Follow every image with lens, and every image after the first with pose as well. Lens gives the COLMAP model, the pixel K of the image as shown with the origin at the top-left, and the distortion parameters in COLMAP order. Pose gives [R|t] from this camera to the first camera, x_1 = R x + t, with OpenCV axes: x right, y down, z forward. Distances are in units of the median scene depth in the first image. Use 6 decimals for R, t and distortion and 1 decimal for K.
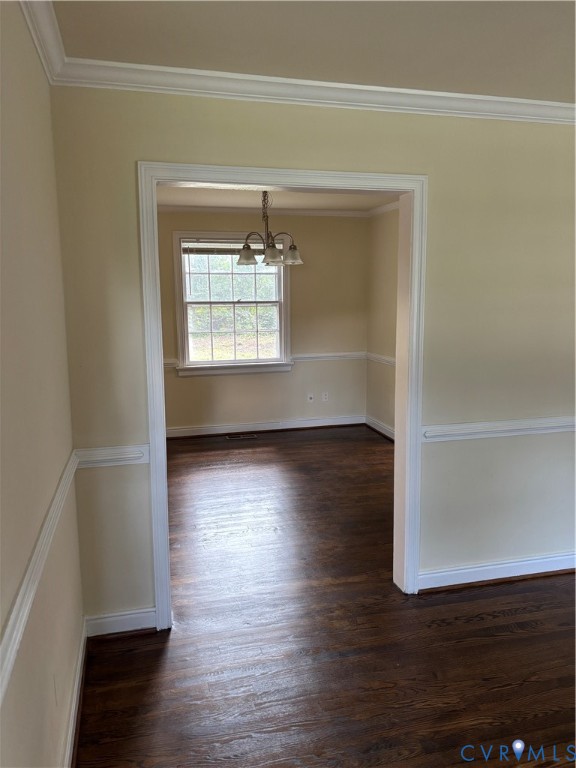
lens RADIAL K [[598.0, 0, 288.0], [0, 598.0, 384.0], [0, 0, 1]] dist [0.031116, -0.043268]
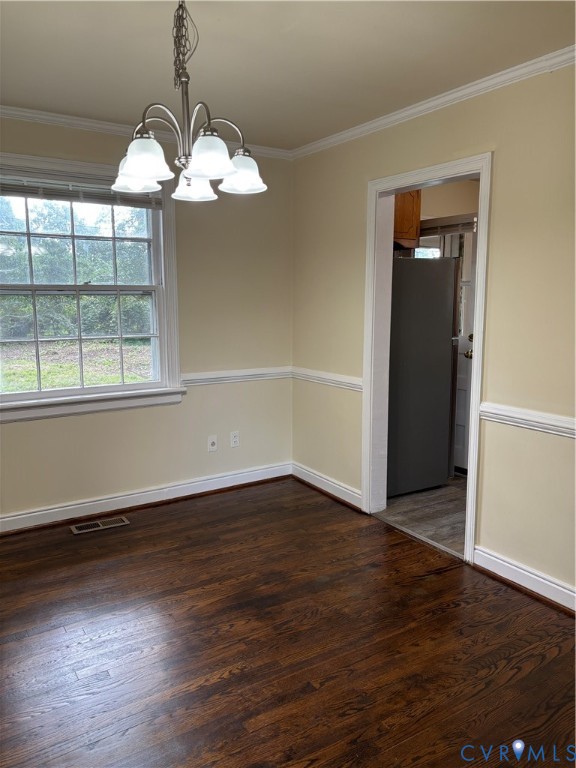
lens RADIAL K [[615.0, 0, 303.9], [0, 615.0, 367.0], [0, 0, 1]] dist [0.030673, -0.005076]
pose [[0.951446, -0.028381, 0.306503, -0.074971], [0.039669, 0.998742, -0.030661, -0.037260], [-0.305247, 0.041331, 0.951376, 0.418070]]
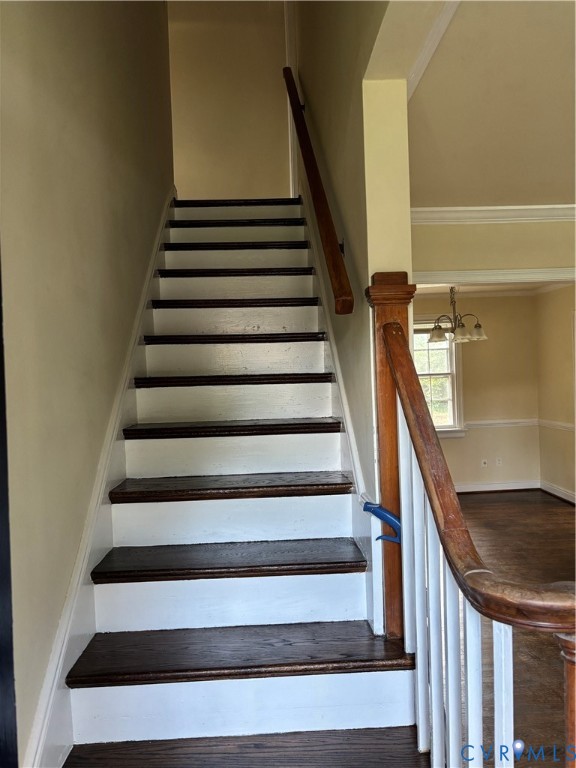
lens RADIAL K [[598.0, 0, 288.0], [0, 598.0, 384.0], [0, 0, 1]] dist [0.031116, -0.043268]
pose [[0.975685, -0.021475, -0.218123, -0.077368], [-0.005977, 0.992211, -0.124425, 0.022616], [0.219096, 0.122703, 0.967957, -0.142573]]
